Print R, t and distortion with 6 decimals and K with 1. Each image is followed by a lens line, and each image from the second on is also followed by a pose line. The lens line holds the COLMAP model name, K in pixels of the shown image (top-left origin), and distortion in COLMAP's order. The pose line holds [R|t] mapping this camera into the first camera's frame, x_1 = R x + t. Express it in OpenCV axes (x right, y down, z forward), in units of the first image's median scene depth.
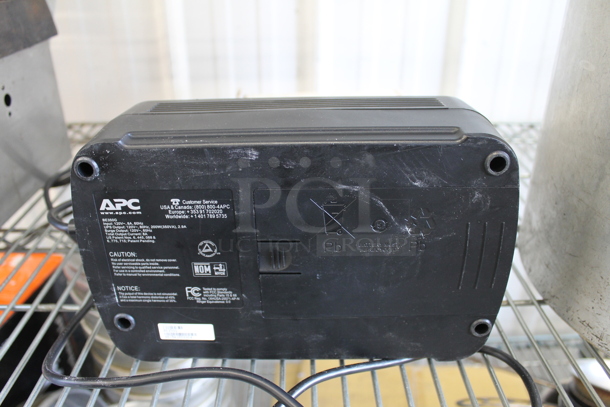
lens RADIAL K [[488.8, 0, 307.5], [0, 488.8, 200.8], [0, 0, 1]] dist [-0.176353, 0.119549]
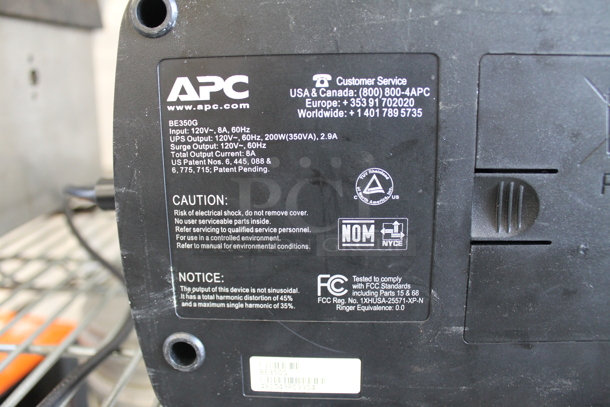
lens RADIAL K [[488.8, 0, 307.5], [0, 488.8, 200.8], [0, 0, 1]] dist [-0.176353, 0.119549]
pose [[0.998830, 0.011797, -0.046894, -0.248644], [-0.021954, 0.974705, -0.222415, 0.223958], [0.043084, 0.223185, 0.973824, 0.504117]]
